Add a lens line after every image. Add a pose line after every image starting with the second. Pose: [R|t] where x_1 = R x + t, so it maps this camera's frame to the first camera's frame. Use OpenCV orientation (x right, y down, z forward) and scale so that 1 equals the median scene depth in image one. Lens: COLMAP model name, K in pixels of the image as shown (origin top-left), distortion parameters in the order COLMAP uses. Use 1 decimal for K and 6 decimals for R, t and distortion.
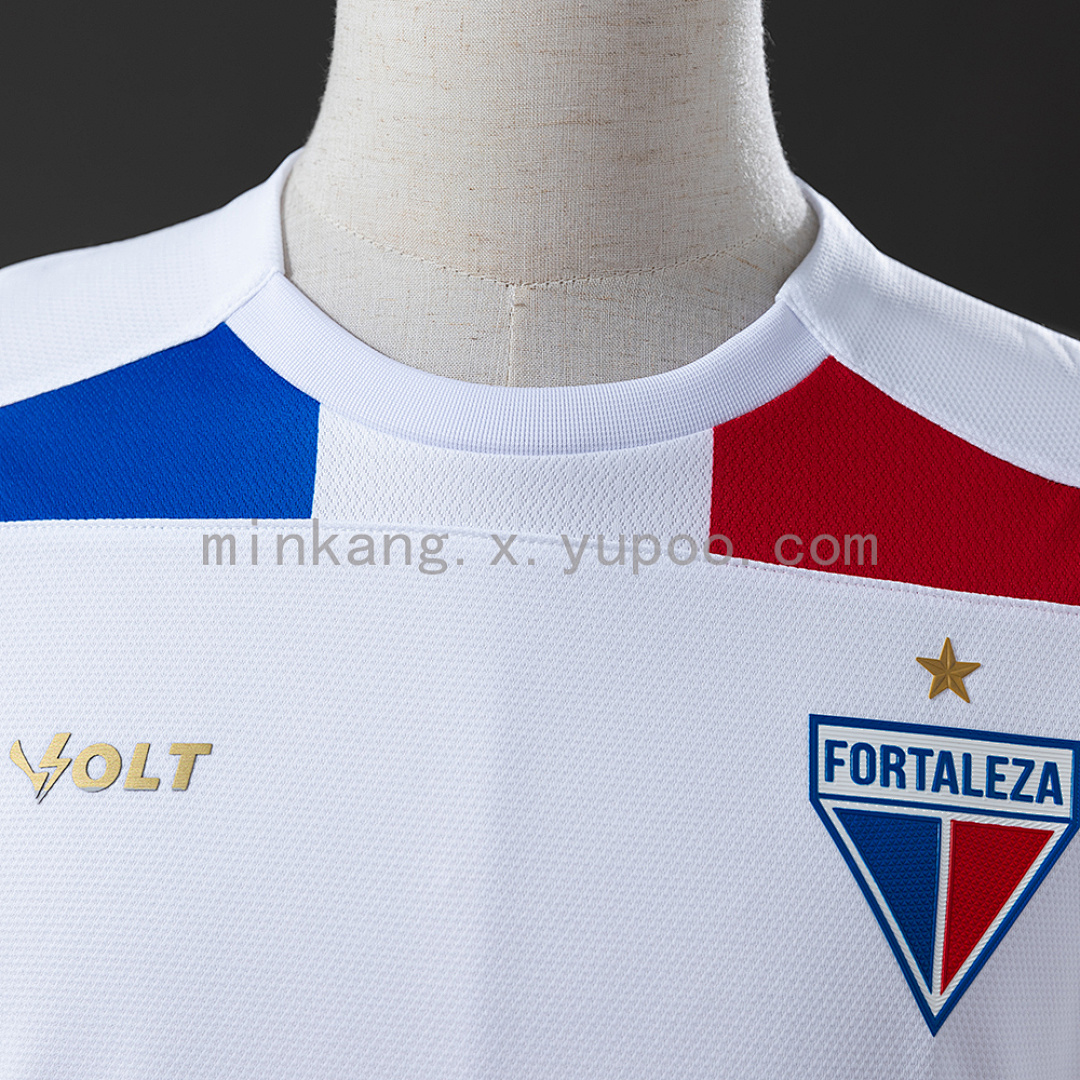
lens RADIAL K [[2784.2, 0, 542.4], [0, 2784.2, 538.6], [0, 0, 1]] dist [0.049029, 0.000000]
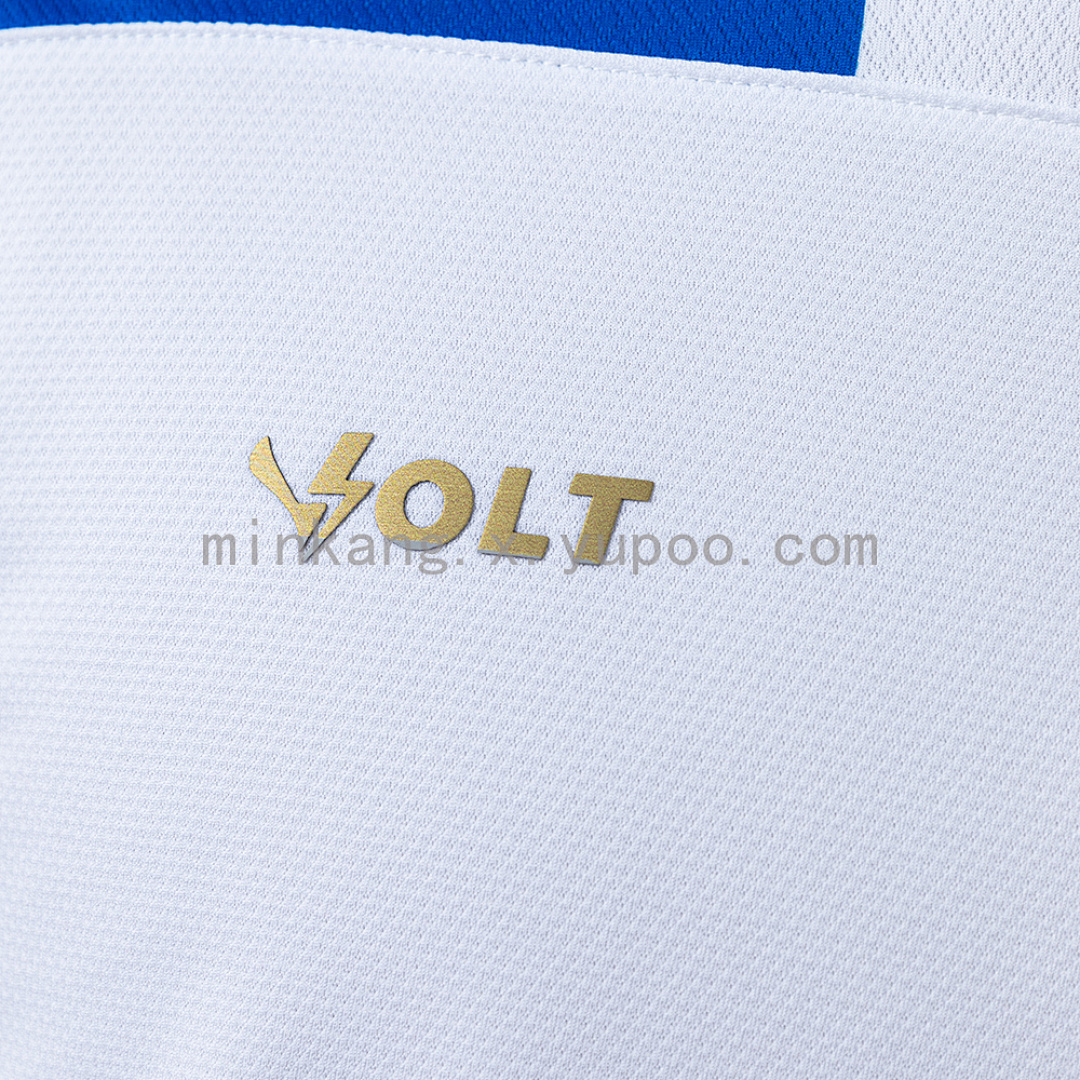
lens RADIAL K [[2784.2, 0, 537.5], [0, 2784.2, 542.2], [0, 0, 1]] dist [0.049029, 0.000000]
pose [[0.988902, 0.092405, 0.116338, -0.201501], [-0.104495, 0.989228, 0.102513, 0.033276], [-0.105612, -0.113532, 0.987905, 0.482150]]
